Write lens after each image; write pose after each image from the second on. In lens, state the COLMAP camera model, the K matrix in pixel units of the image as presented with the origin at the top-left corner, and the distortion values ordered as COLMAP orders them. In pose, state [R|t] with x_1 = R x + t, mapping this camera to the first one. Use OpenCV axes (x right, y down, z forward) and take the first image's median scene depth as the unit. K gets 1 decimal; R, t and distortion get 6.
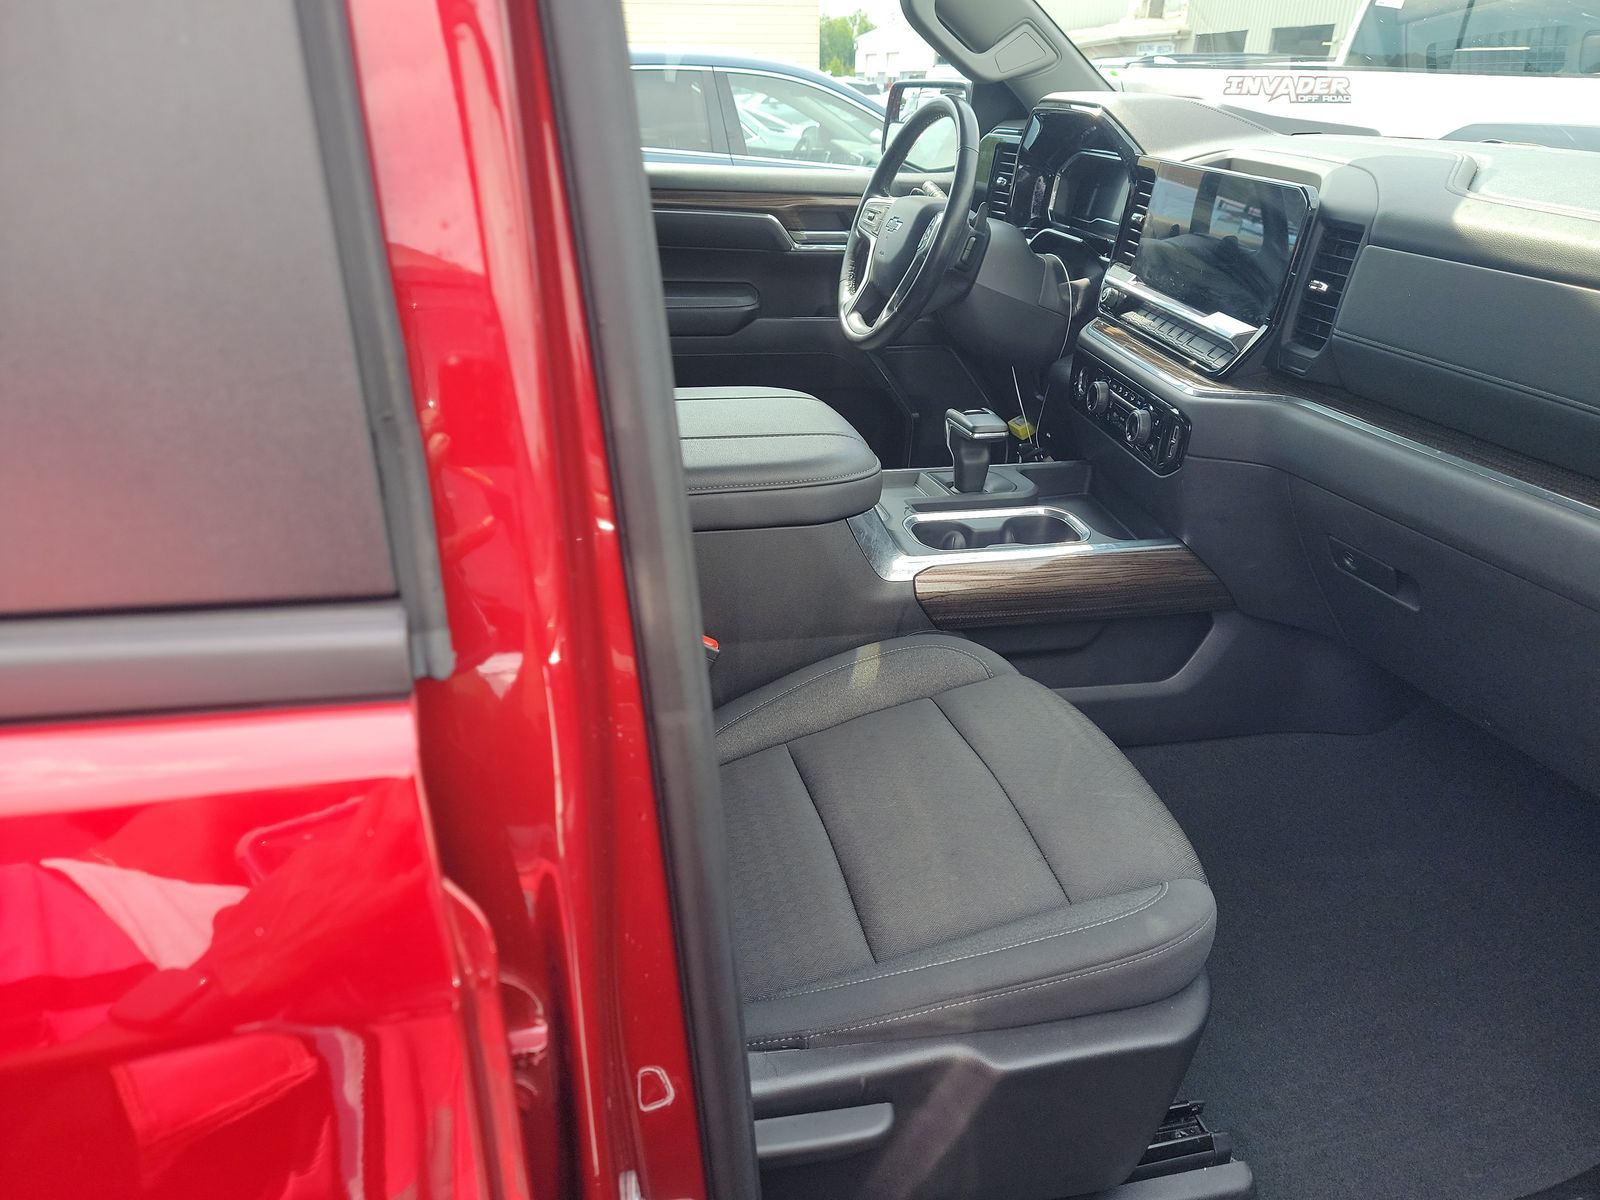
lens RADIAL K [[1134.7, 0, 800.0], [0, 1134.7, 600.0], [0, 0, 1]] dist [0.071181, -0.077027]
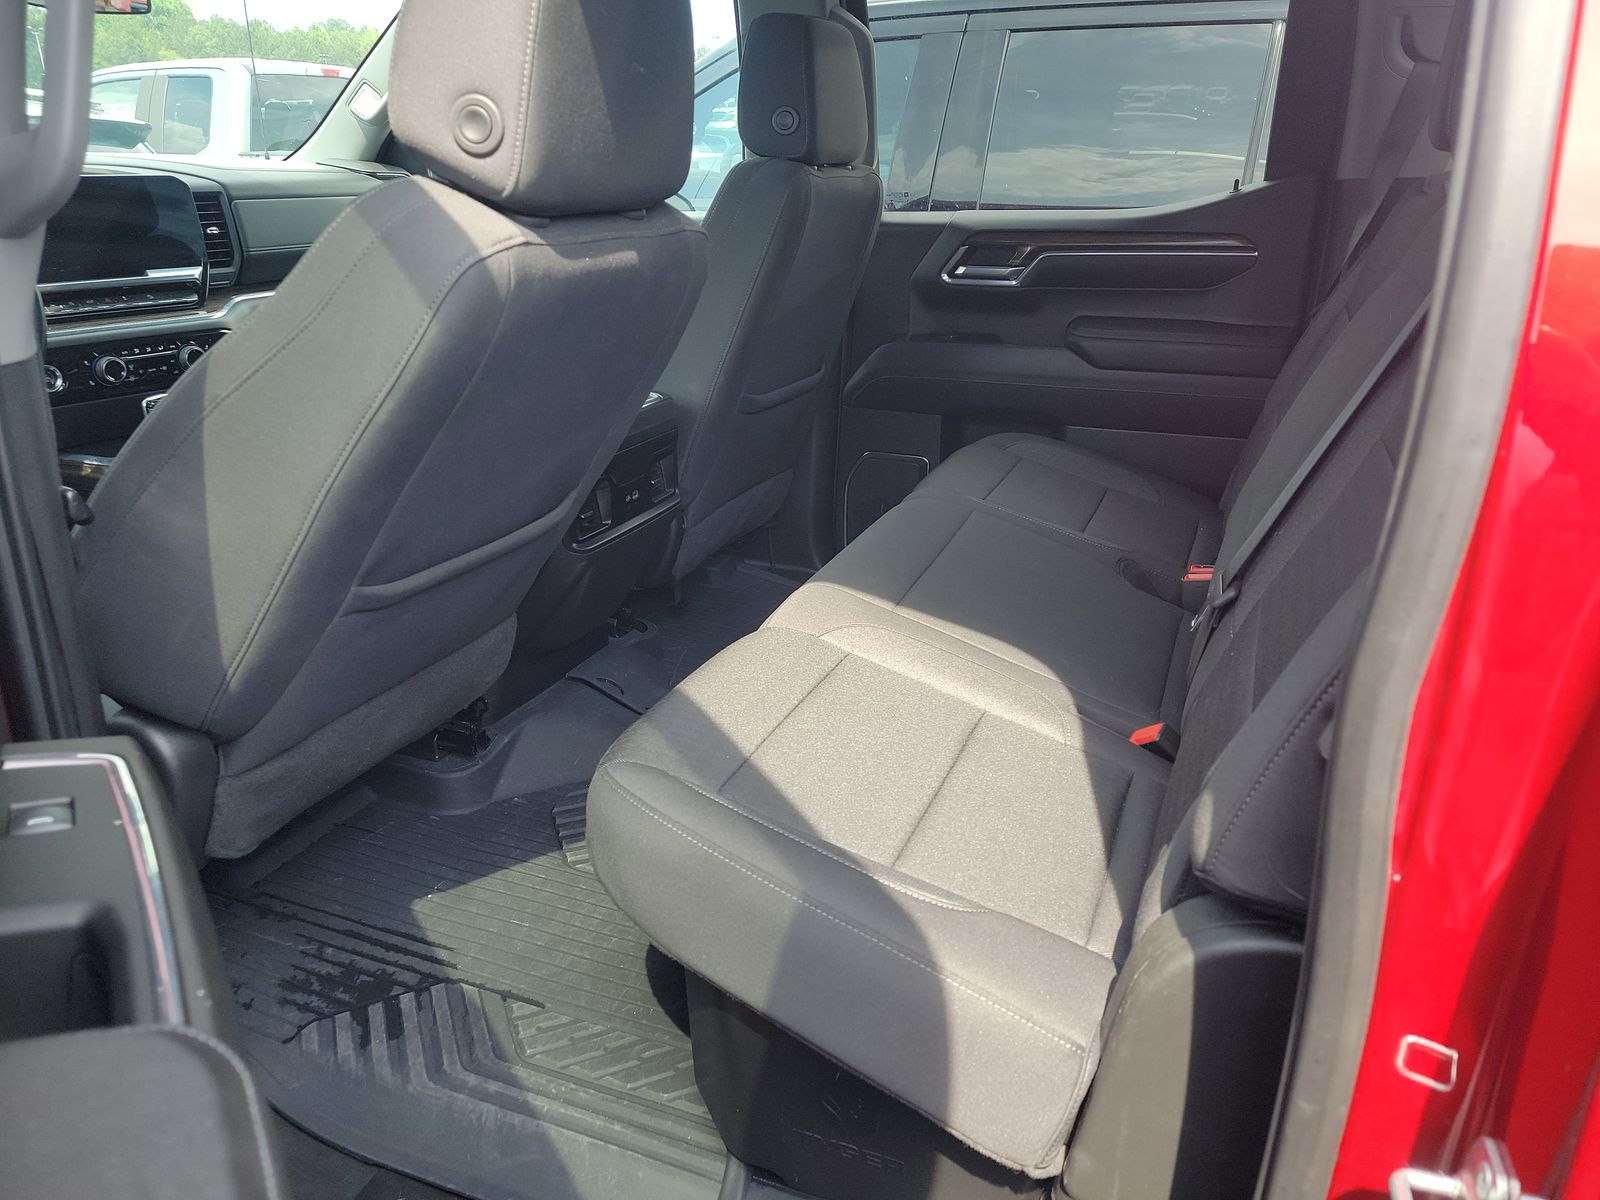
lens RADIAL K [[1134.7, 0, 800.0], [0, 1134.7, 600.0], [0, 0, 1]] dist [0.071181, -0.077027]
pose [[-0.824292, -0.218378, 0.522354, -1.092139], [0.222385, 0.723580, 0.653435, -0.689265], [-0.520660, 0.654785, -0.547877, 1.592043]]
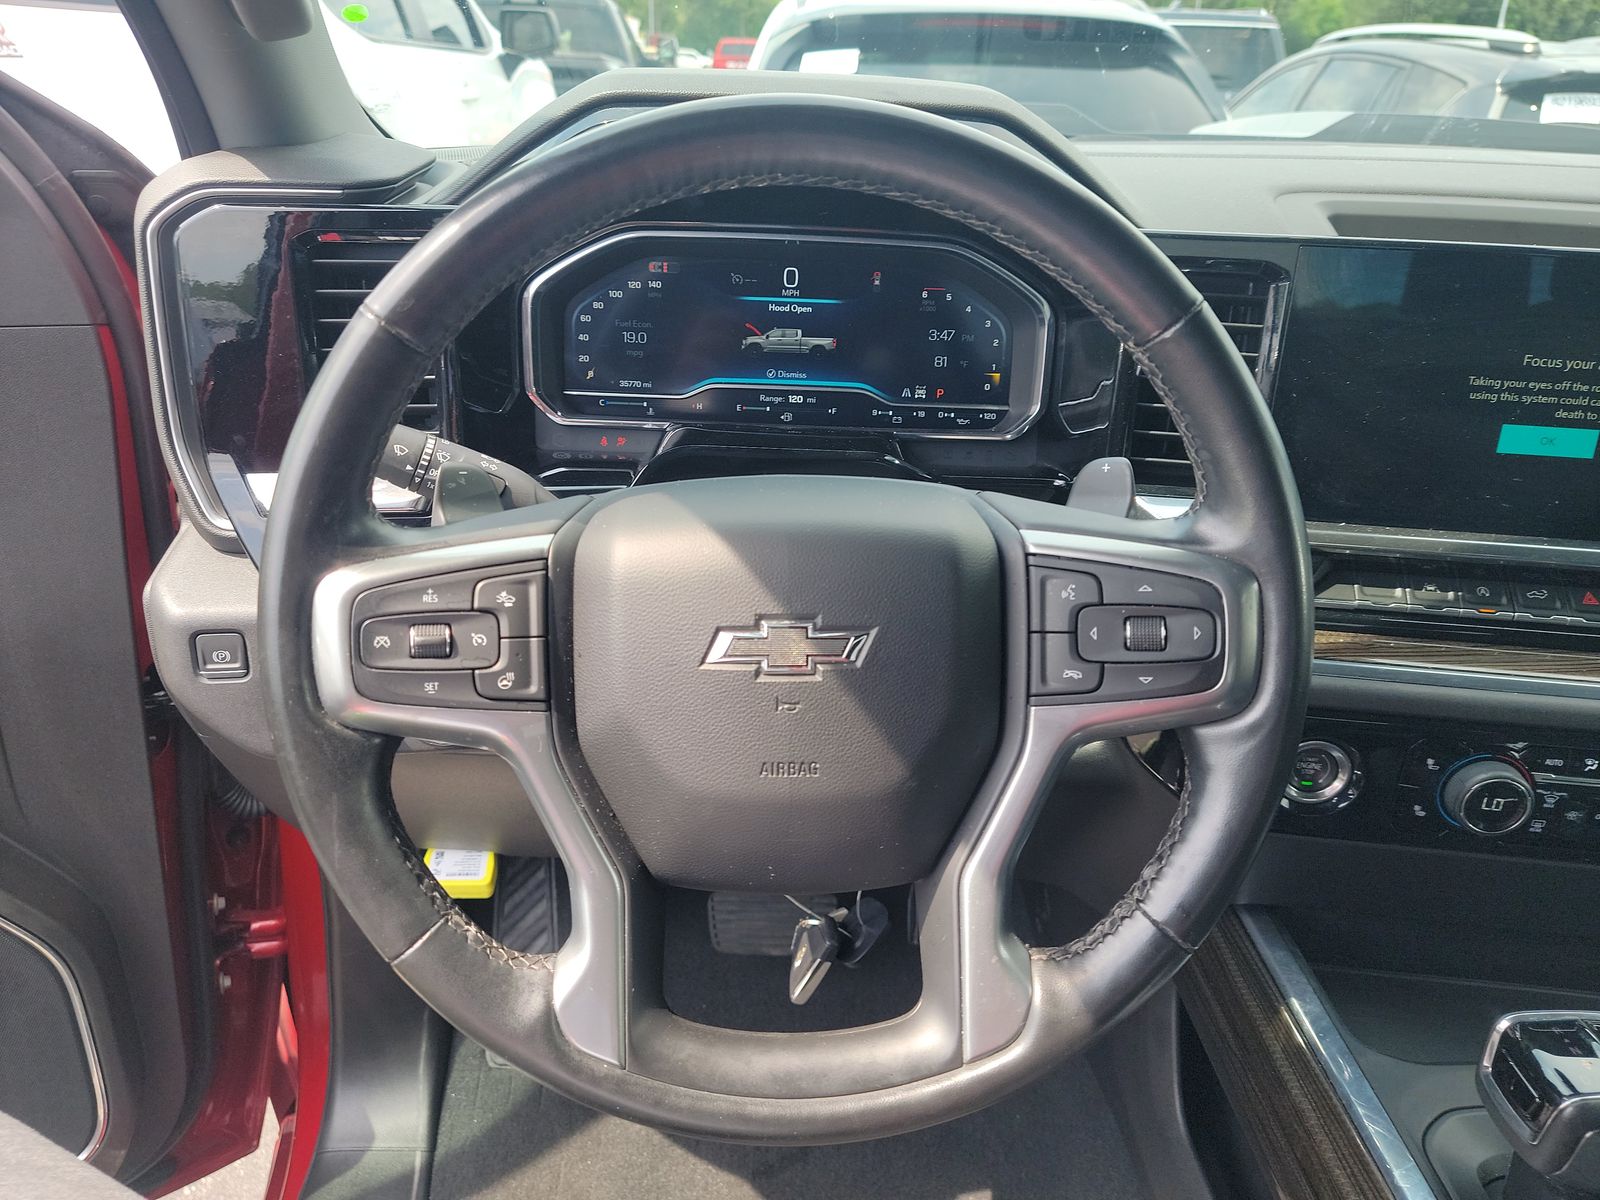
lens RADIAL K [[1134.7, 0, 800.0], [0, 1134.7, 600.0], [0, 0, 1]] dist [0.071181, -0.077027]
pose [[0.226440, -0.404882, 0.885887, -0.156473], [0.386381, 0.872229, 0.299877, -0.517064], [-0.894111, 0.274386, 0.353946, 1.174309]]
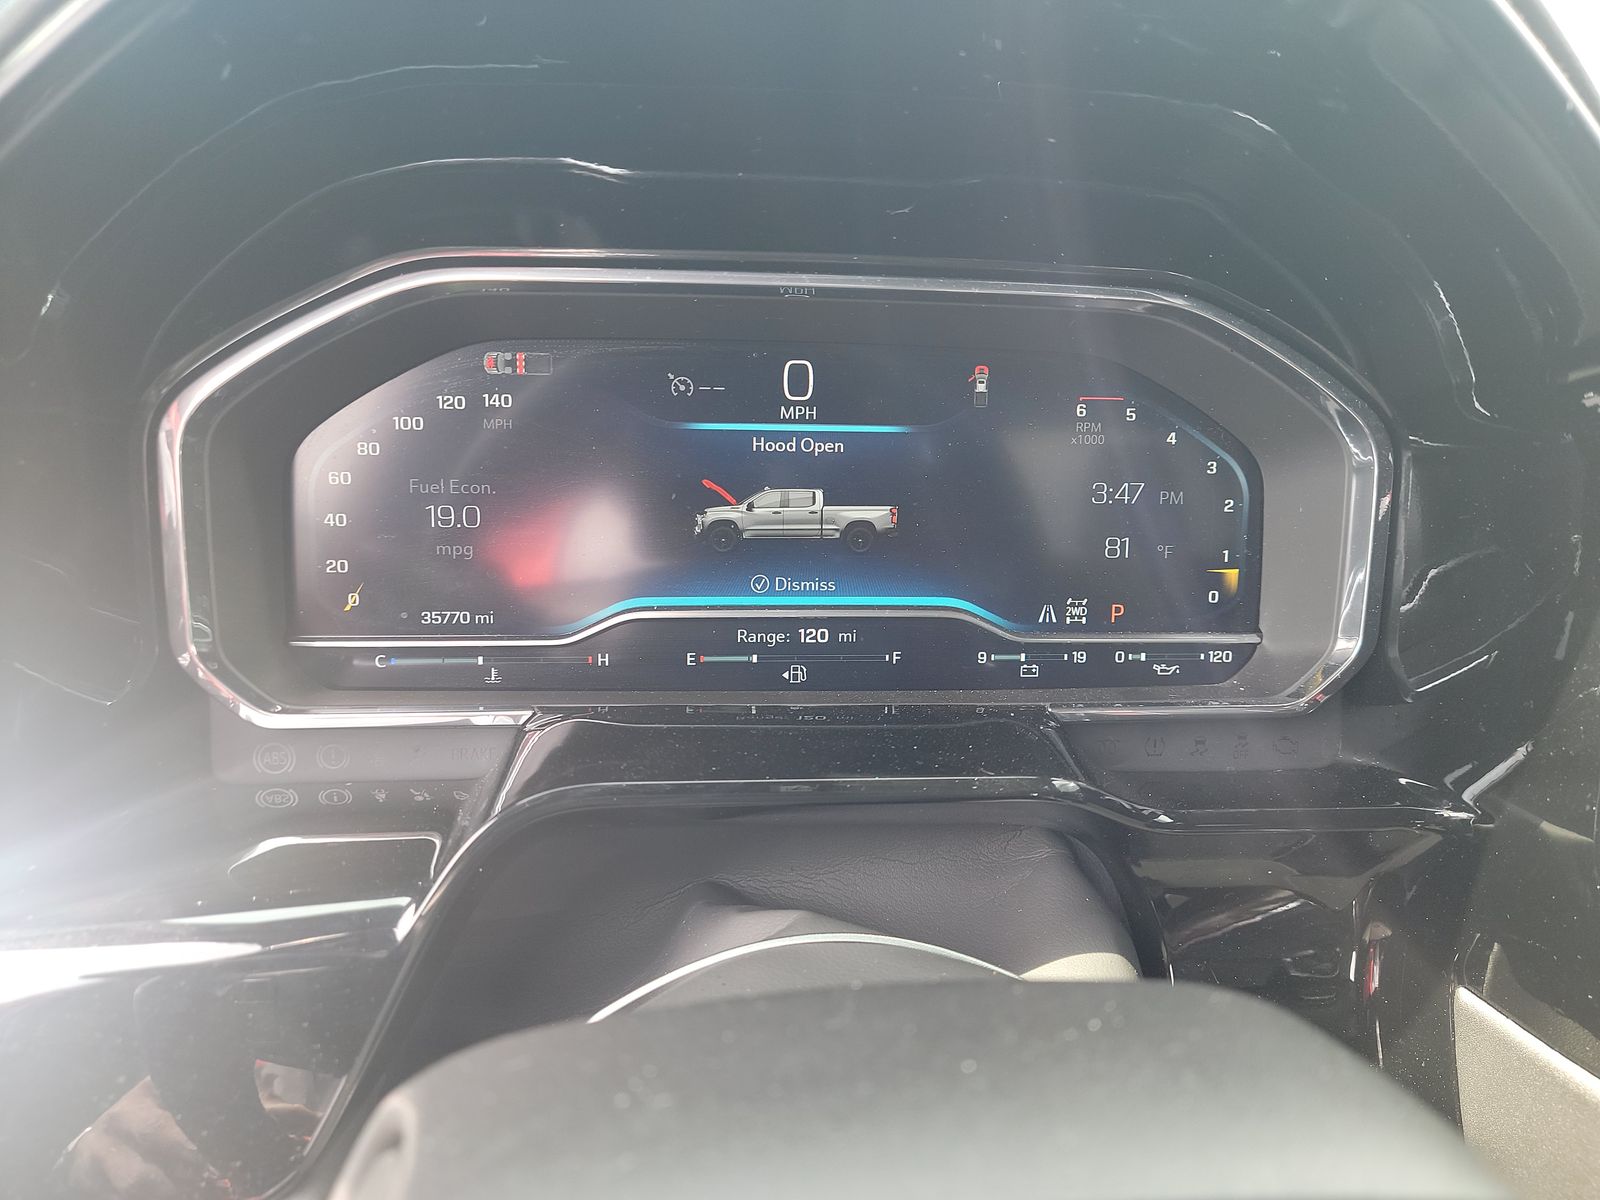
lens RADIAL K [[1134.7, 0, 800.0], [0, 1134.7, 600.0], [0, 0, 1]] dist [0.071181, -0.077027]
pose [[0.143522, -0.301593, 0.942573, 0.139366], [0.399763, 0.888937, 0.223561, -0.502458], [-0.905313, 0.344720, 0.248148, 1.283816]]
